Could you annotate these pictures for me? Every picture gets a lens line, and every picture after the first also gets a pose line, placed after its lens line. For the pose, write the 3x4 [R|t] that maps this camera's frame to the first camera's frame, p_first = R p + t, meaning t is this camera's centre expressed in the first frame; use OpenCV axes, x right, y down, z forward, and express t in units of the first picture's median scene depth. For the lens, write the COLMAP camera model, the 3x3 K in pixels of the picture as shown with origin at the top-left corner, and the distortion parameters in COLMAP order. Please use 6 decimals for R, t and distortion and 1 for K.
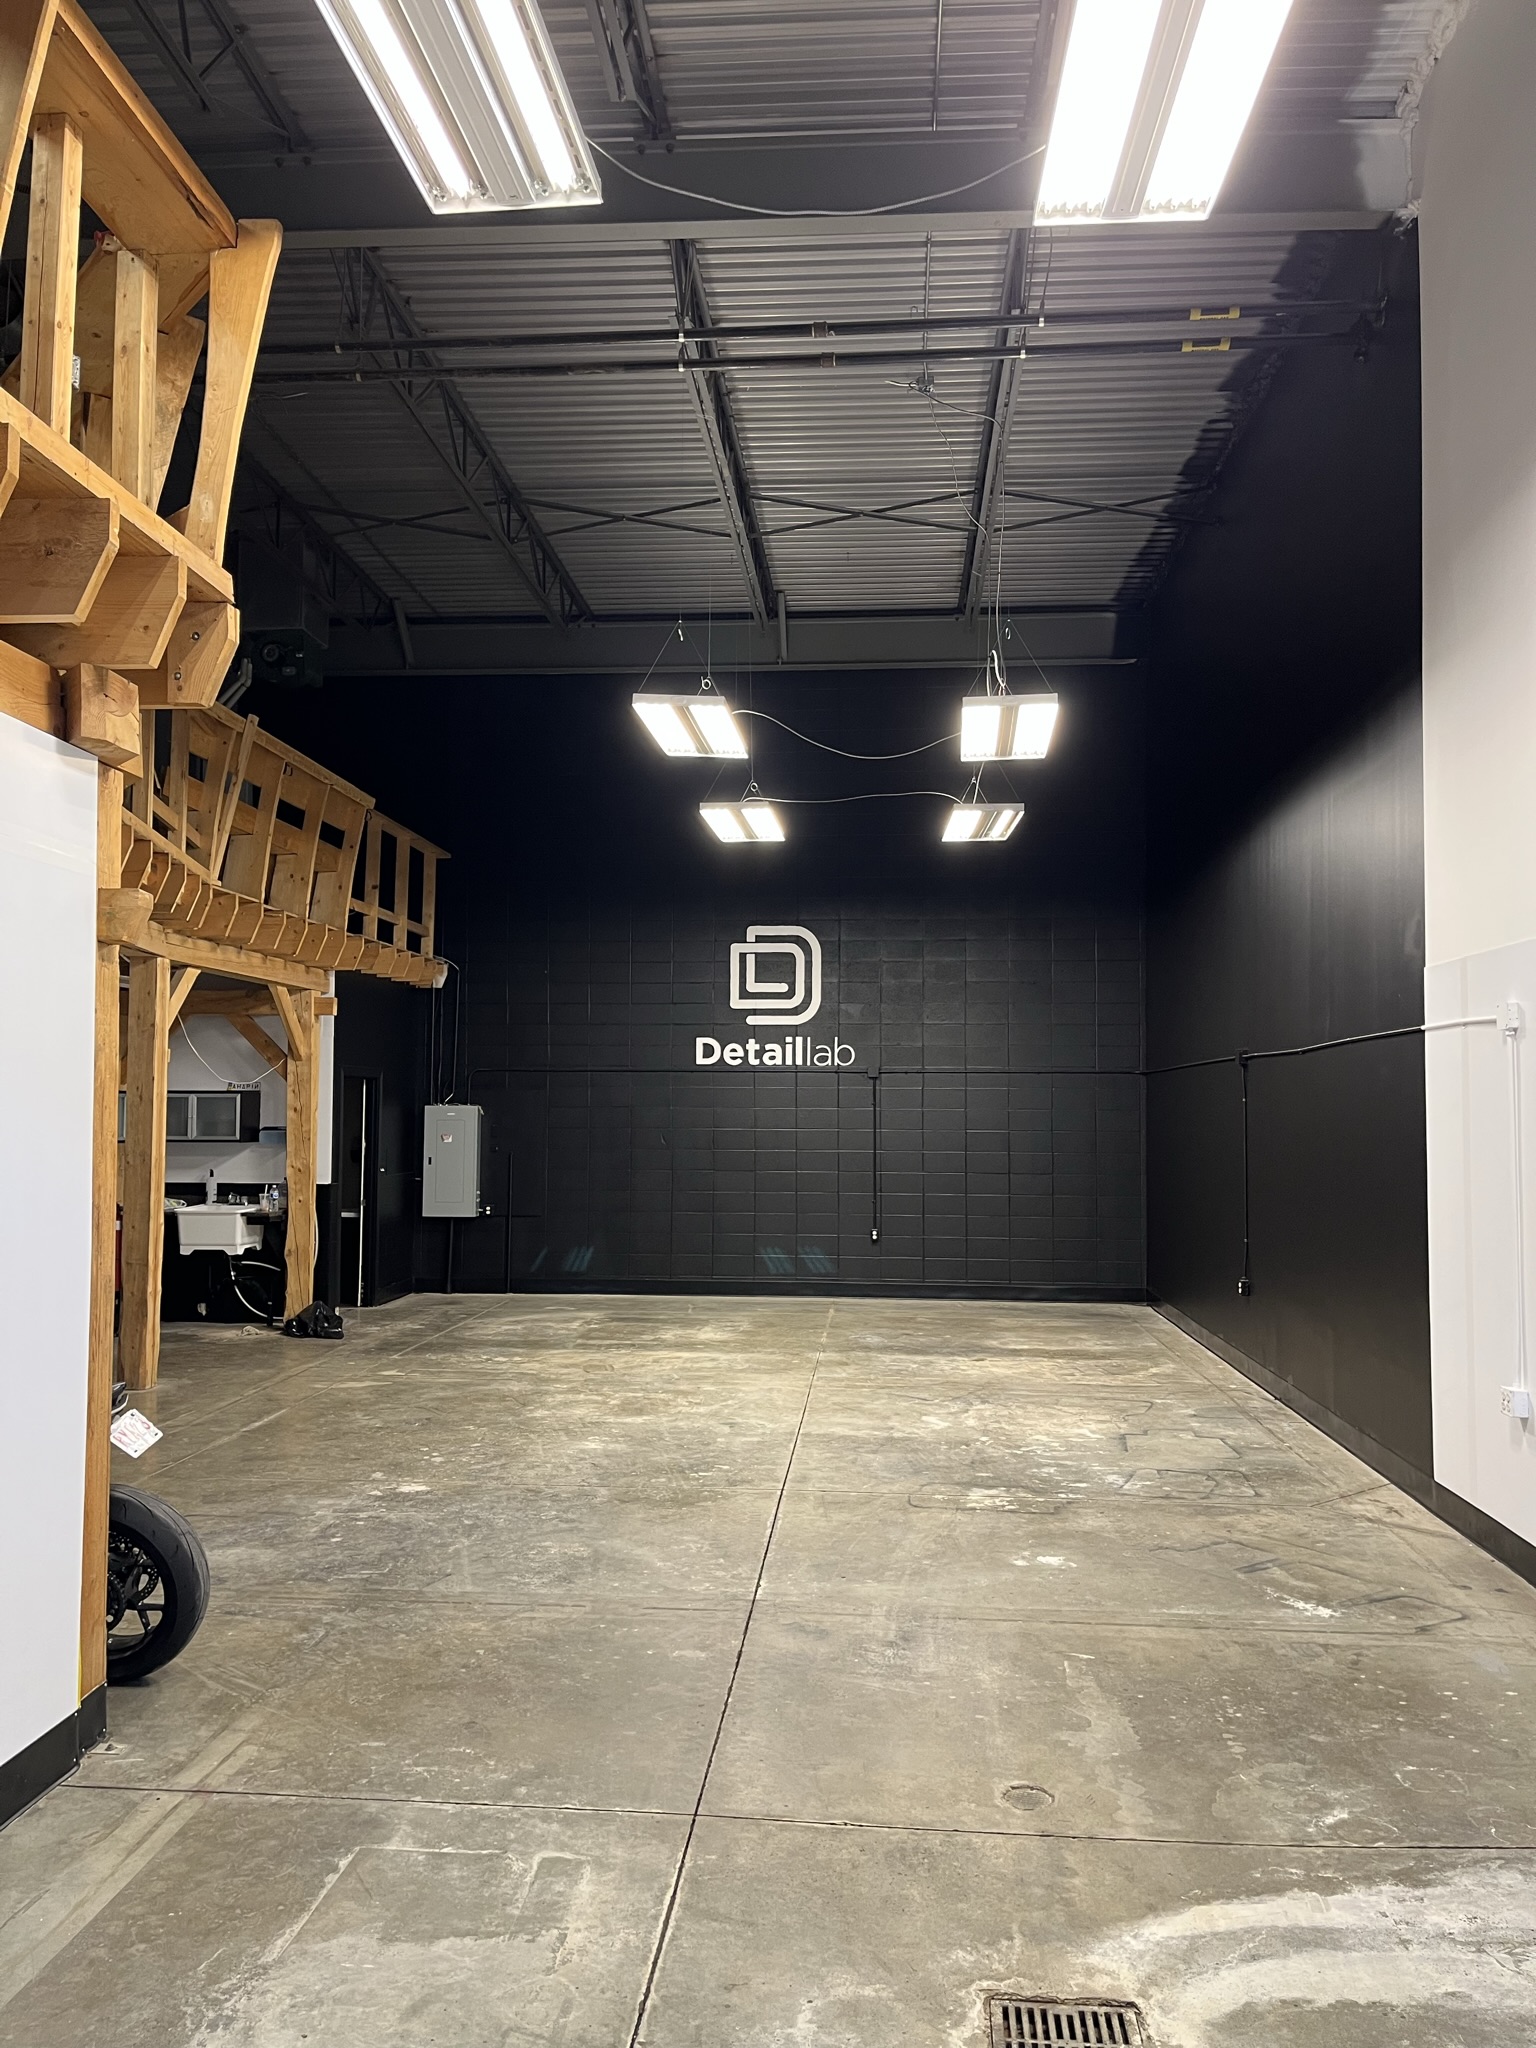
lens RADIAL K [[1545.6, 0, 784.2], [0, 1545.6, 1034.7], [0, 0, 1]] dist [0.082854, -0.126533]
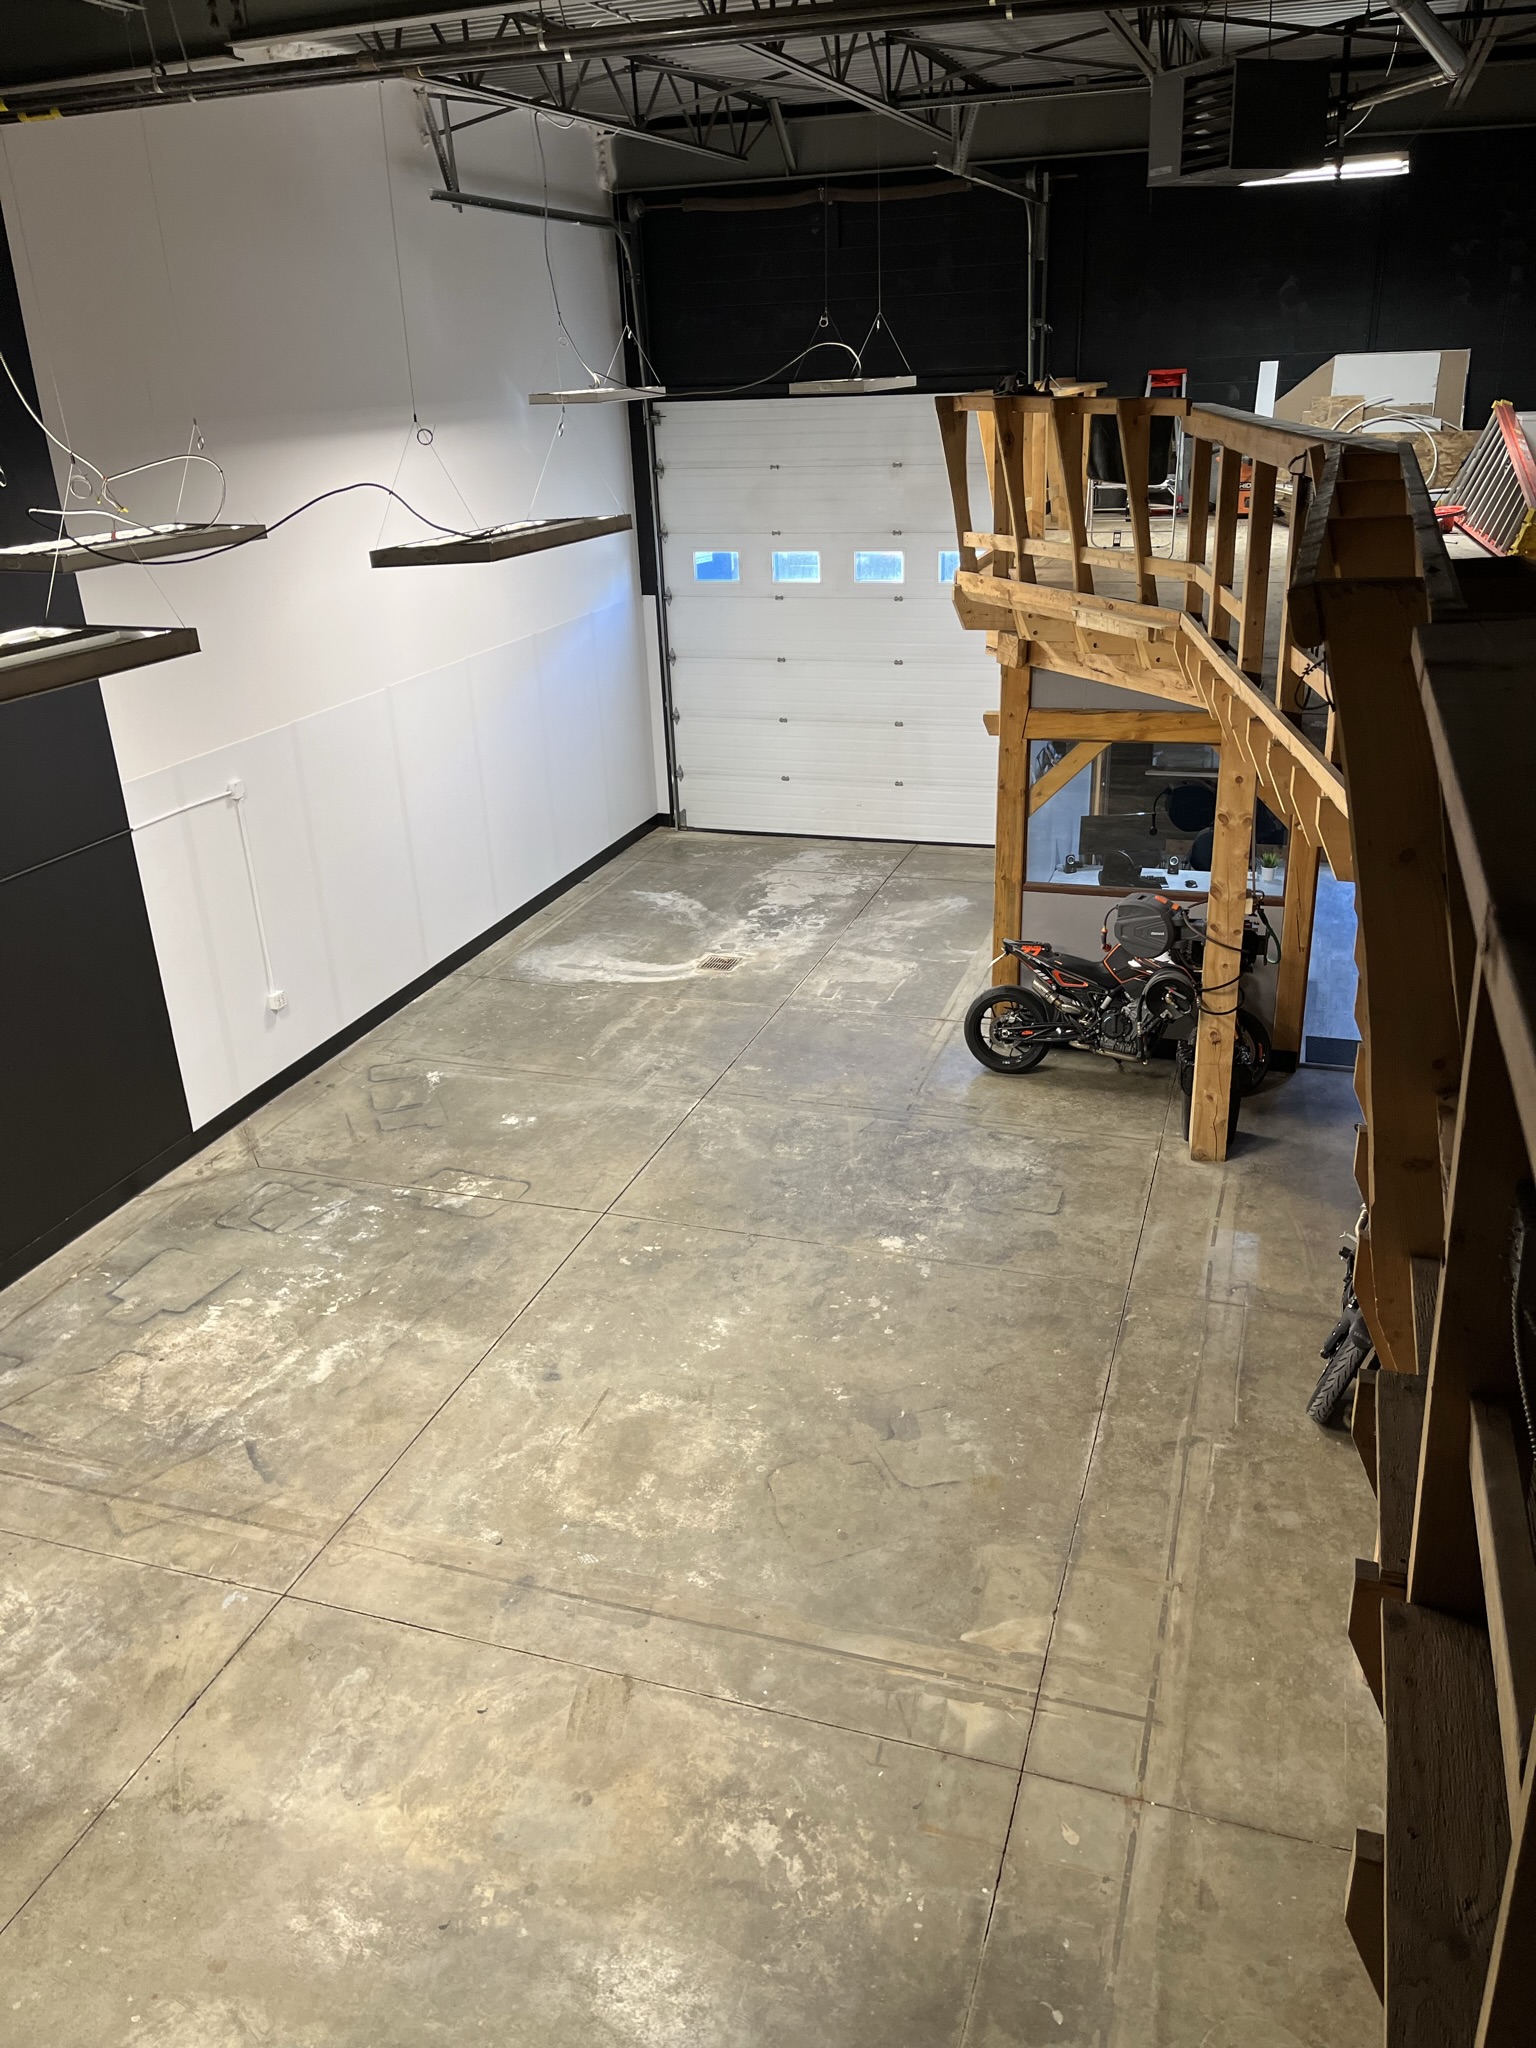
lens RADIAL K [[1545.6, 0, 784.2], [0, 1545.6, 1034.7], [0, 0, 1]] dist [0.082854, -0.126533]
pose [[-0.967958, -0.069524, 0.241297, -0.251343], [0.021473, 0.934473, 0.355385, -0.166573], [-0.250193, 0.349179, -0.903038, 1.181342]]
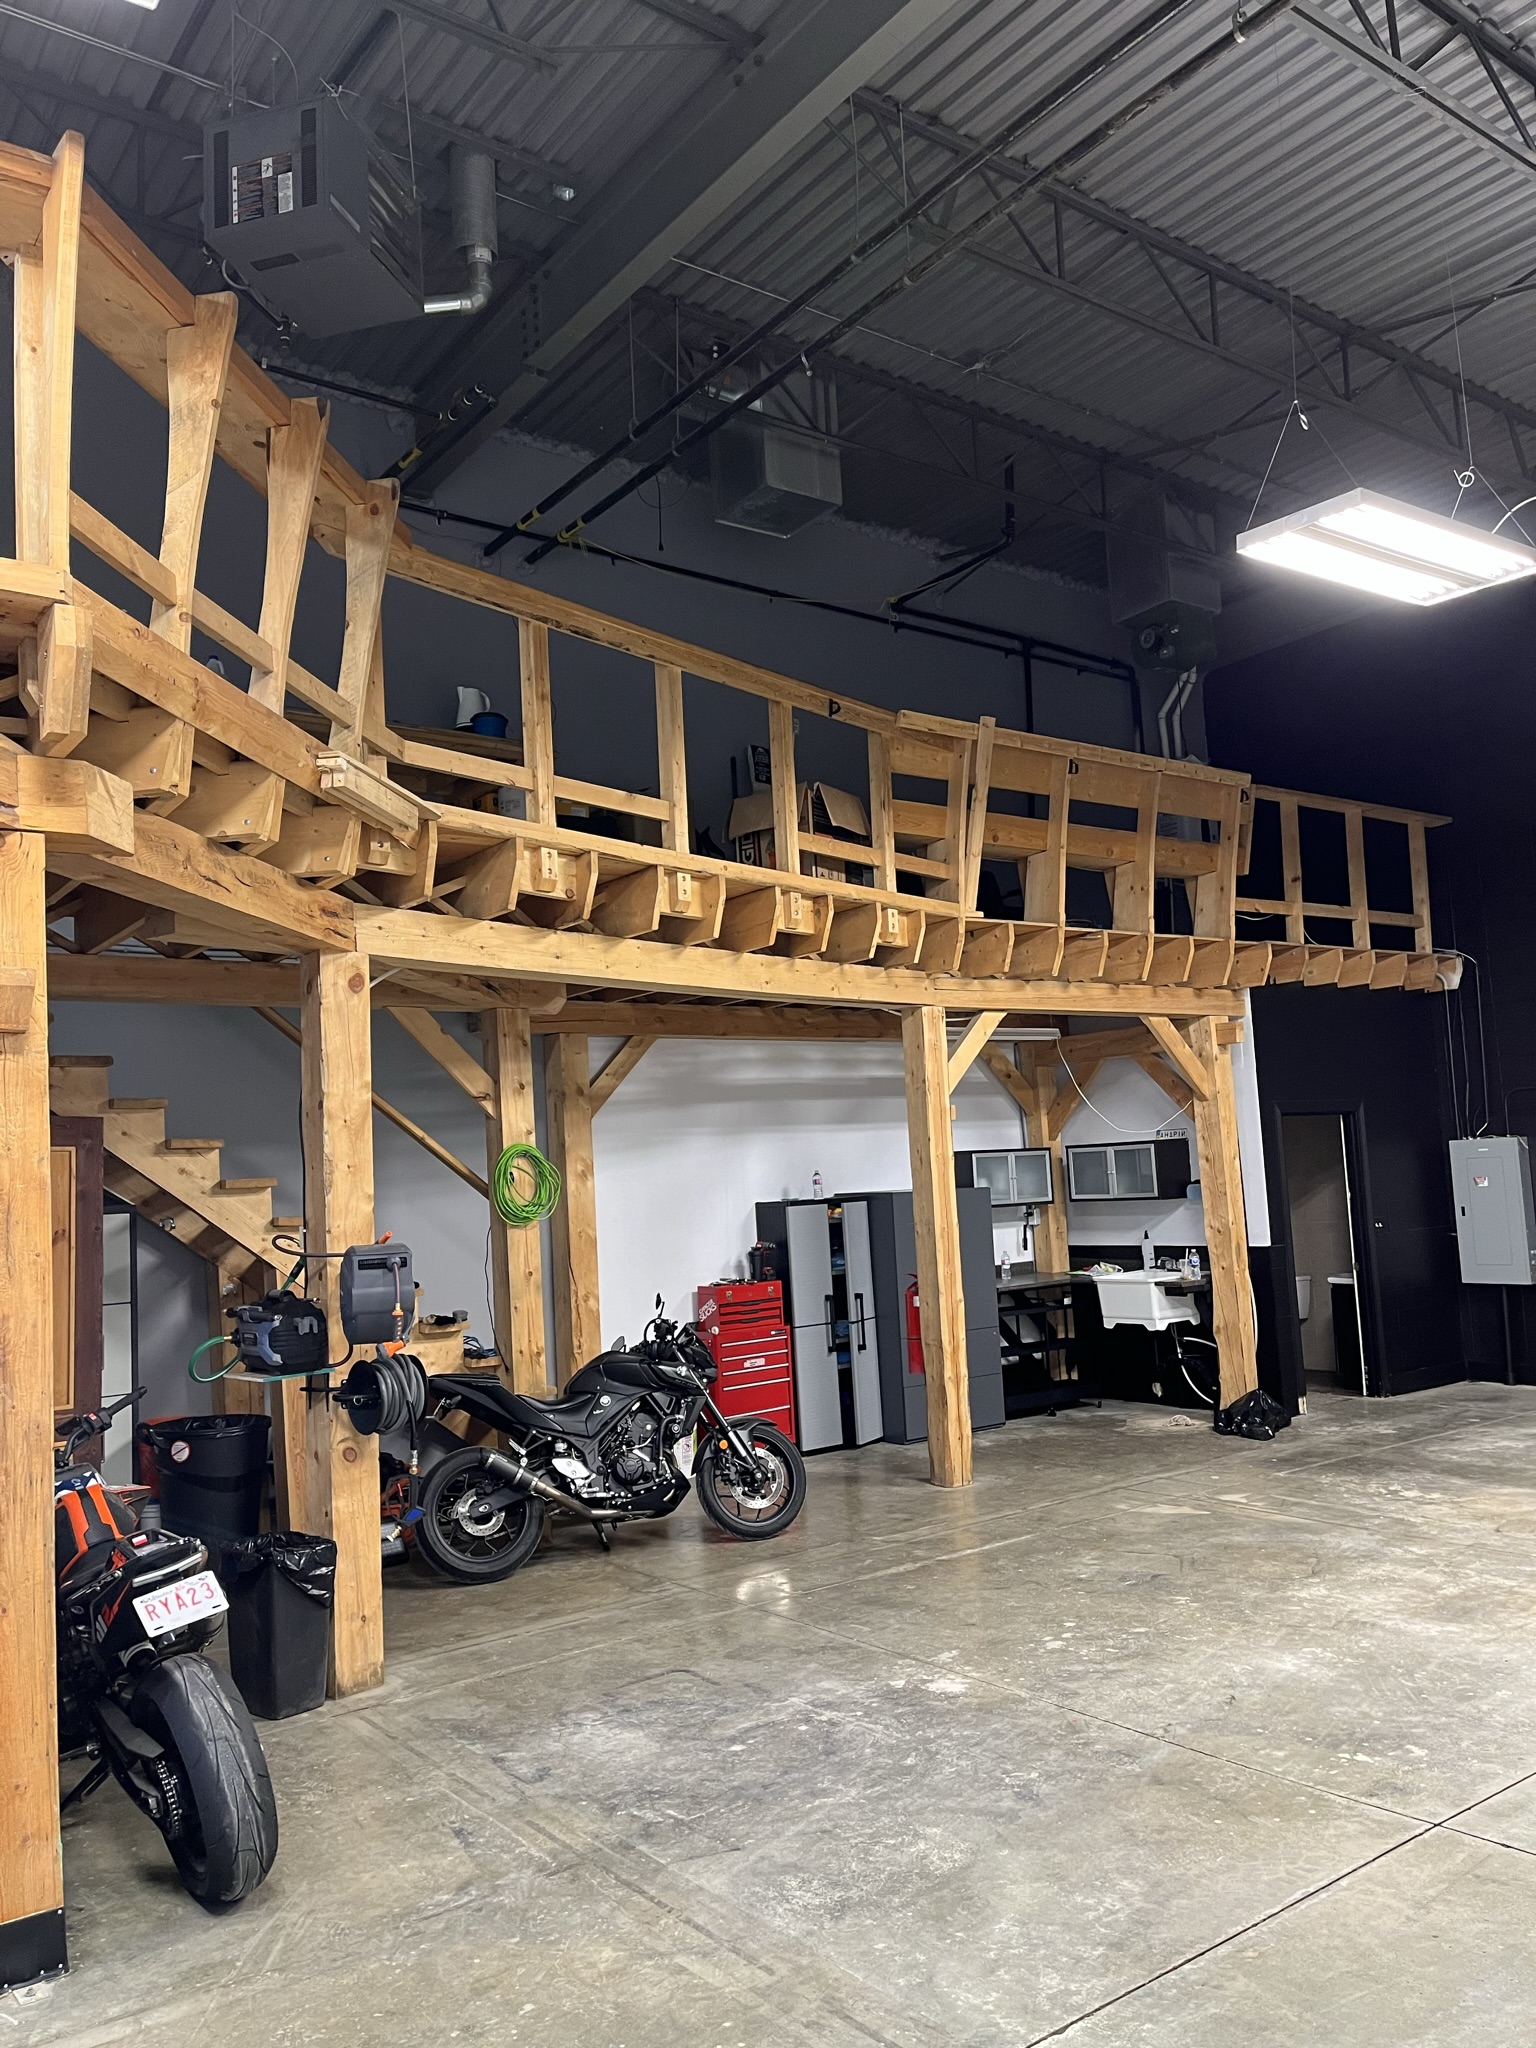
lens RADIAL K [[1543.2, 0, 756.3], [0, 1543.2, 1059.7], [0, 0, 1]] dist [0.083704, -0.134548]
pose [[0.649361, -0.102055, -0.753602, 0.166468], [0.095272, 0.994065, -0.052525, 0.015283], [0.754489, -0.037690, 0.655229, 0.264651]]
